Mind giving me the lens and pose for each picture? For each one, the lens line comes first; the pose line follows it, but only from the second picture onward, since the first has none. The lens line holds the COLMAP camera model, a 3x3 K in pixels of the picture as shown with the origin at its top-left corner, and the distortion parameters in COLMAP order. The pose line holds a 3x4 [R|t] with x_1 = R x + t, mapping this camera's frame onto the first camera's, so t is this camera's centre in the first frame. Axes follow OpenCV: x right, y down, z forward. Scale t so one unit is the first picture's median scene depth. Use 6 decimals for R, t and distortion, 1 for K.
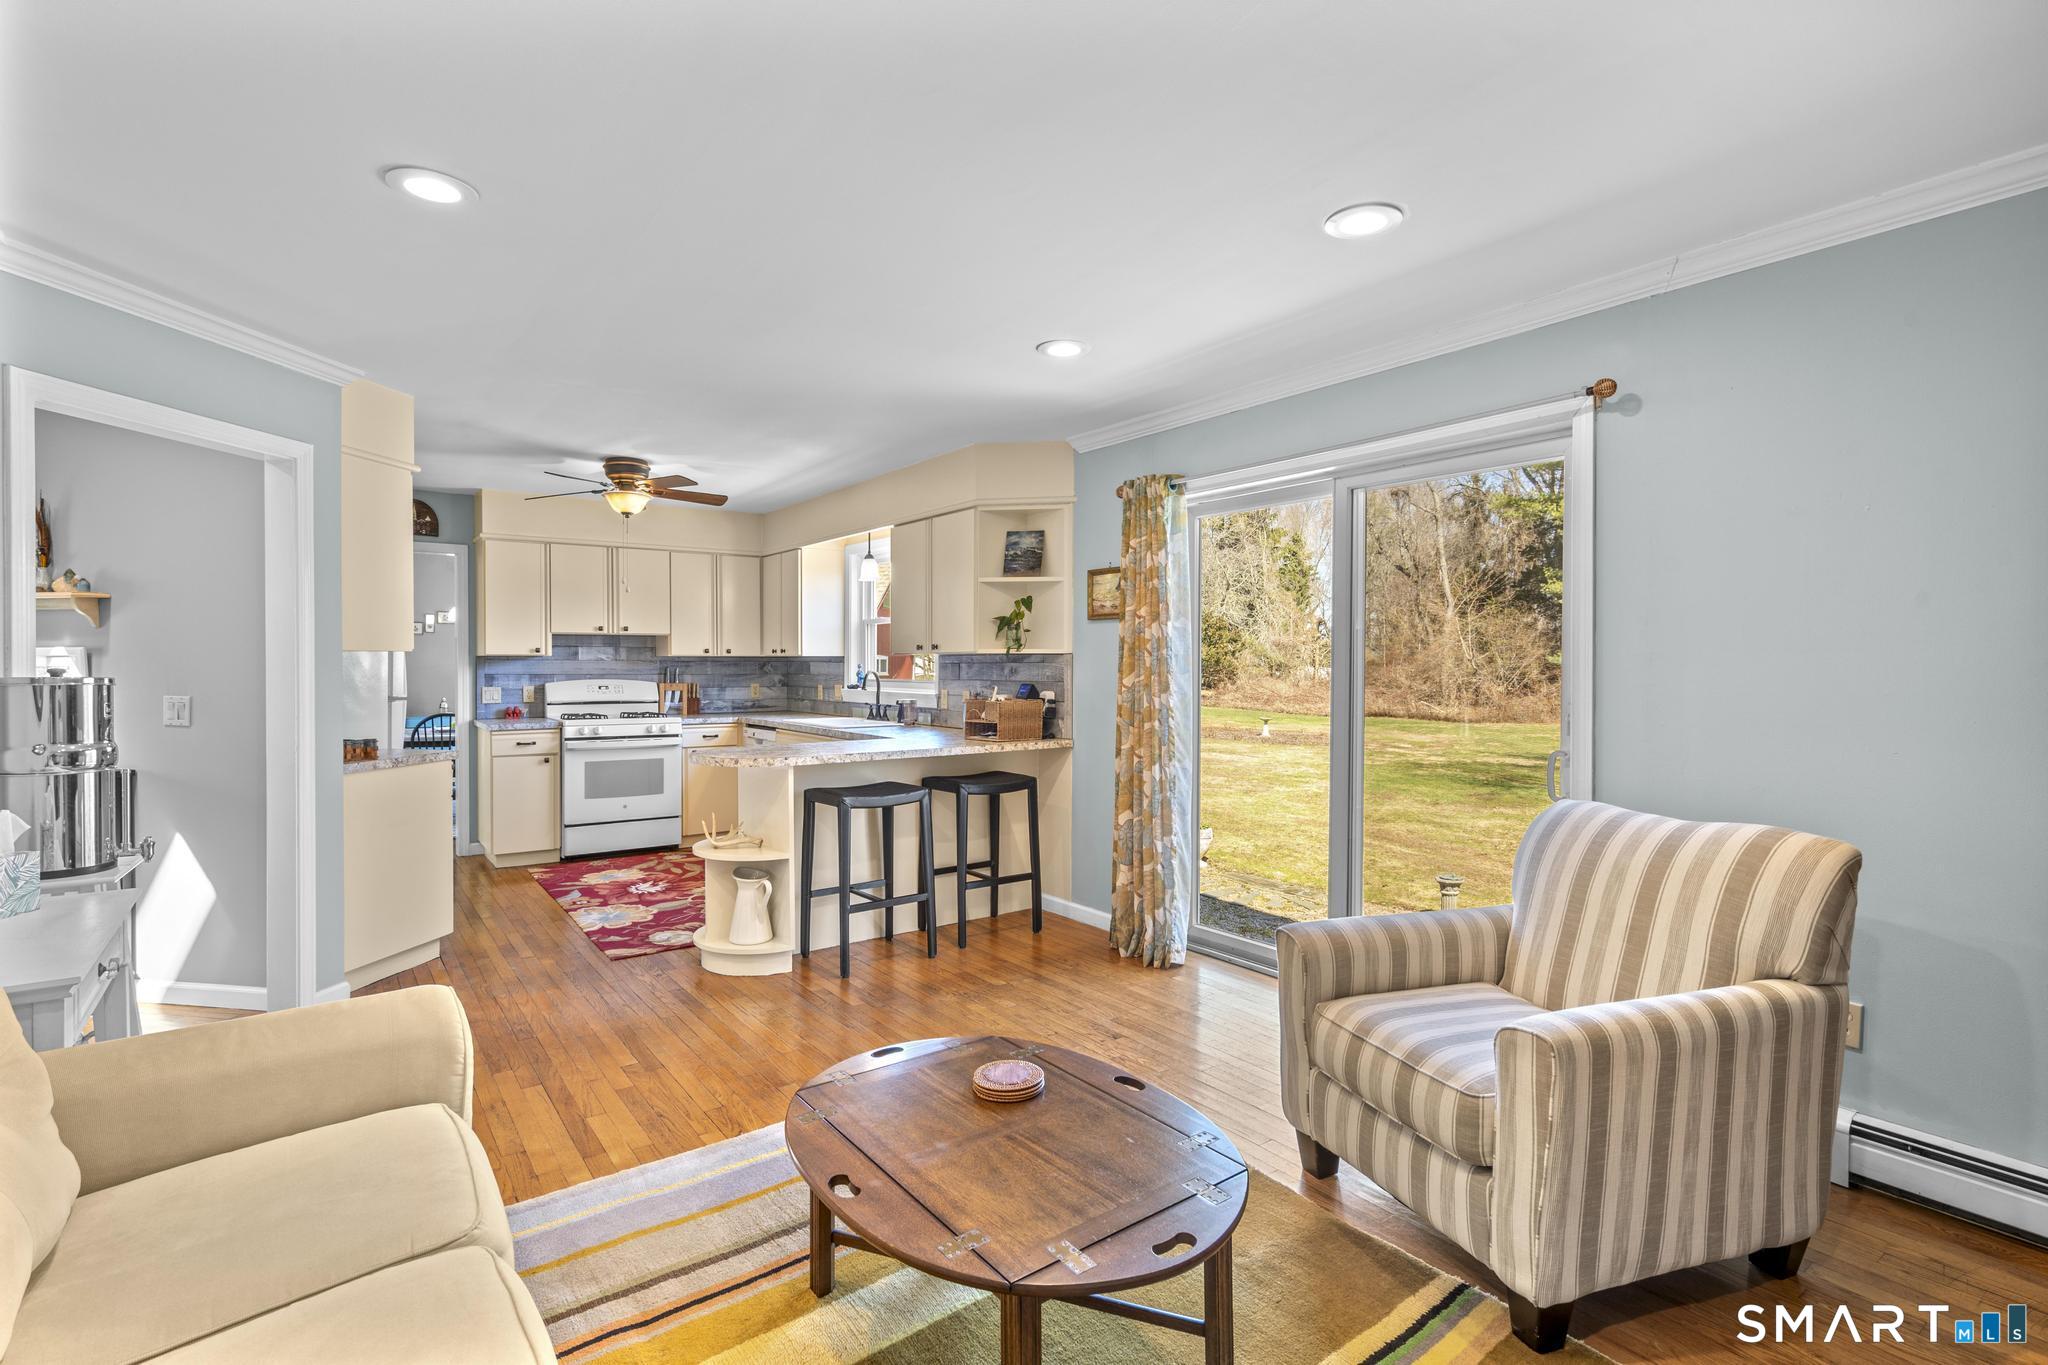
lens RADIAL K [[951.5, 0, 1026.8], [0, 951.5, 677.9], [0, 0, 1]] dist [0.001078, 0.000029]
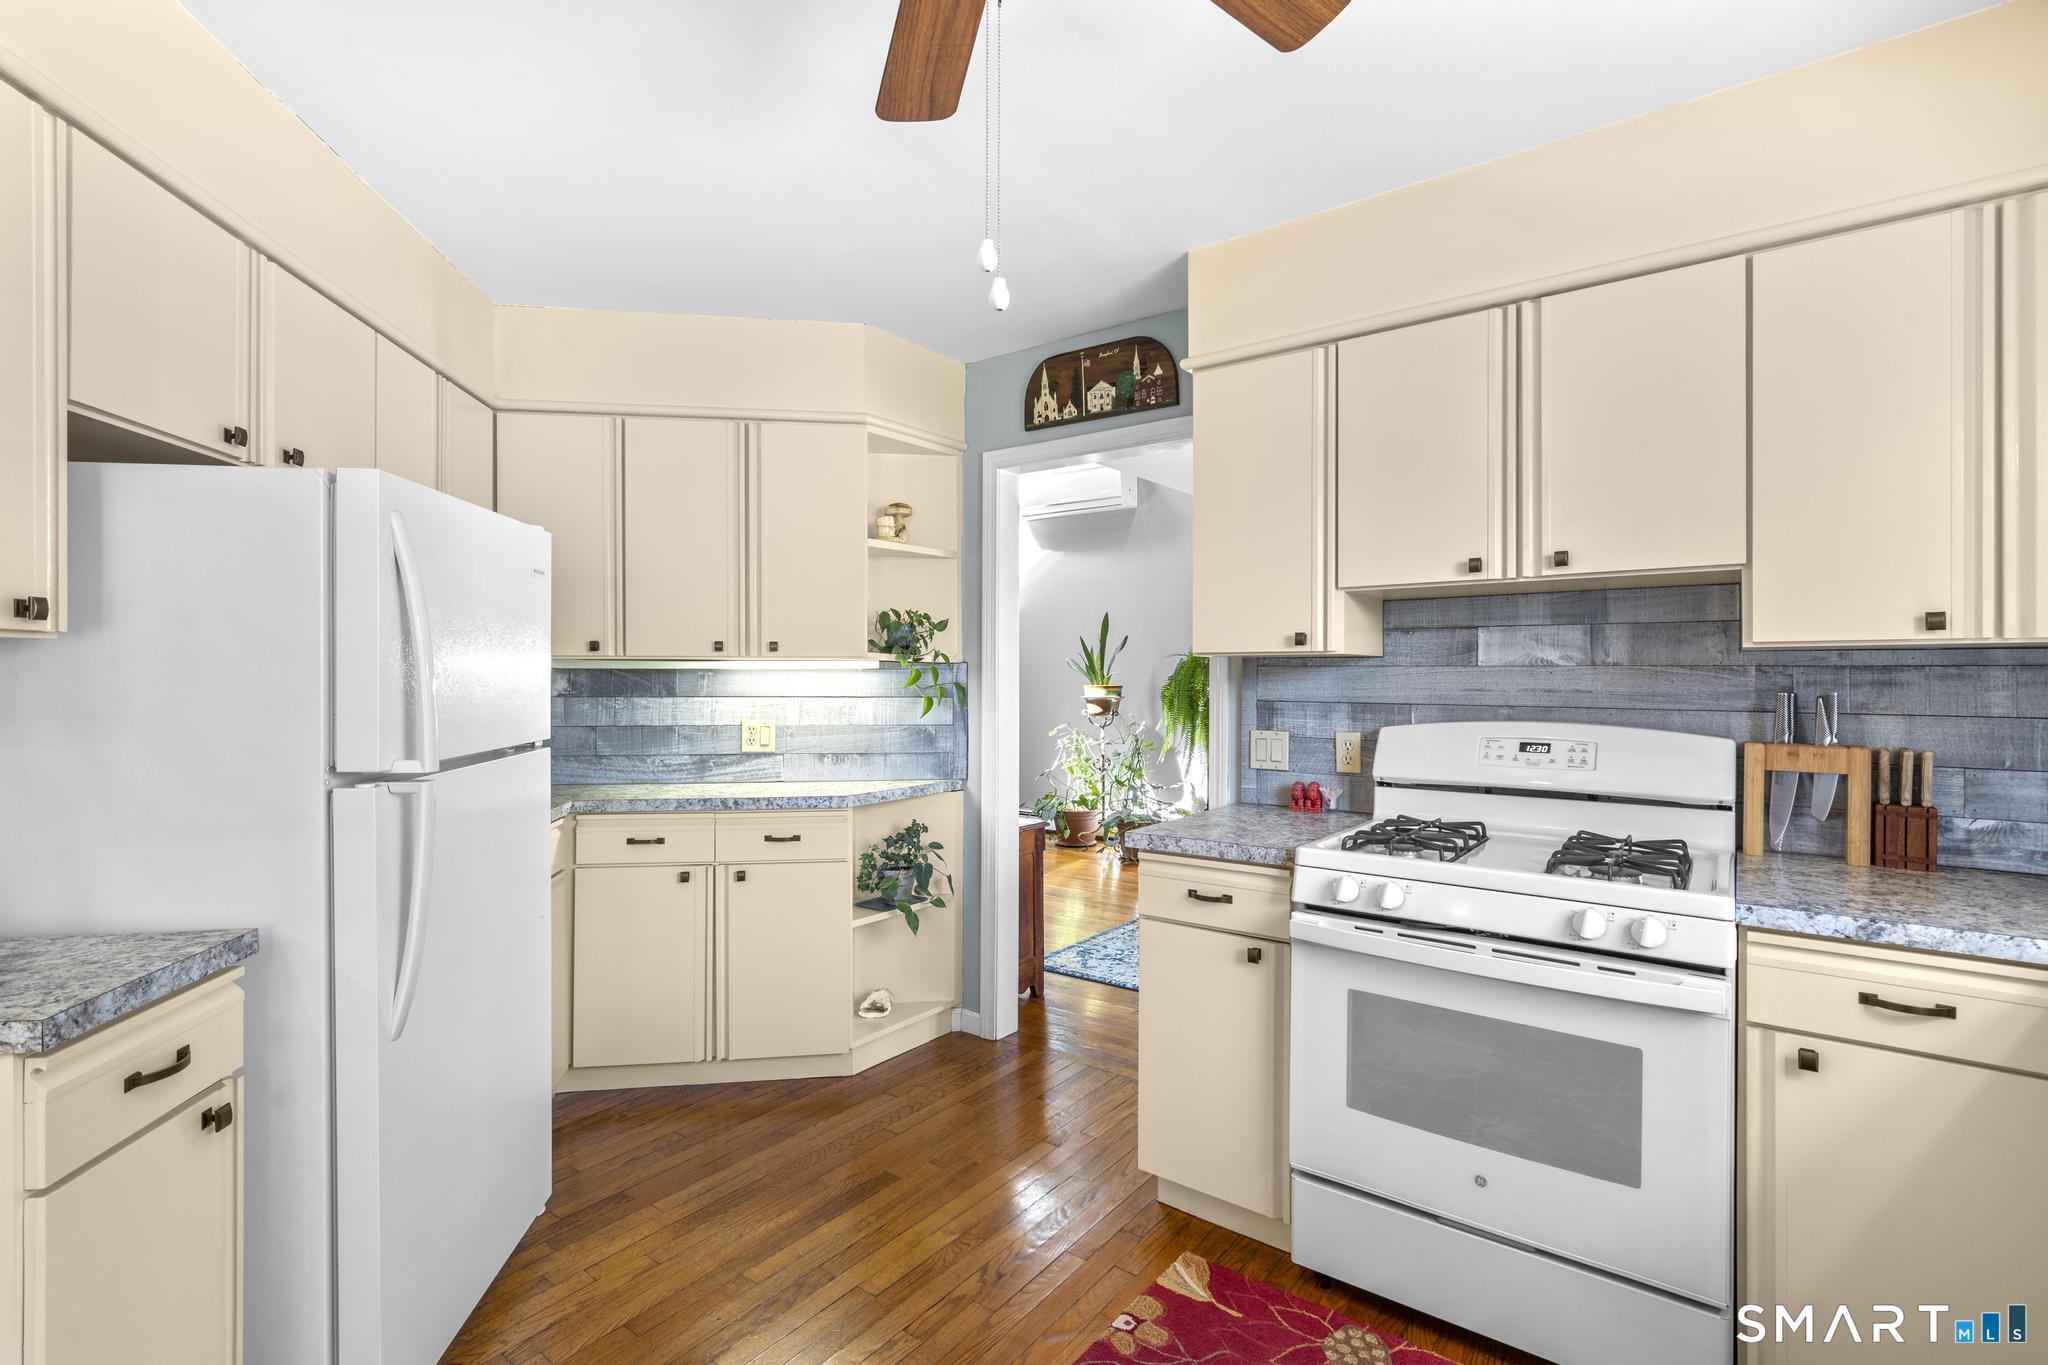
lens RADIAL K [[951.8, 0, 1029.7], [0, 951.8, 673.5], [0, 0, 1]] dist [0.002166, 0.000089]
pose [[0.263639, -0.005493, -0.964606, -0.178648], [-0.016106, 0.999819, -0.010096, -0.009768], [0.964487, 0.018197, 0.263503, 0.767288]]
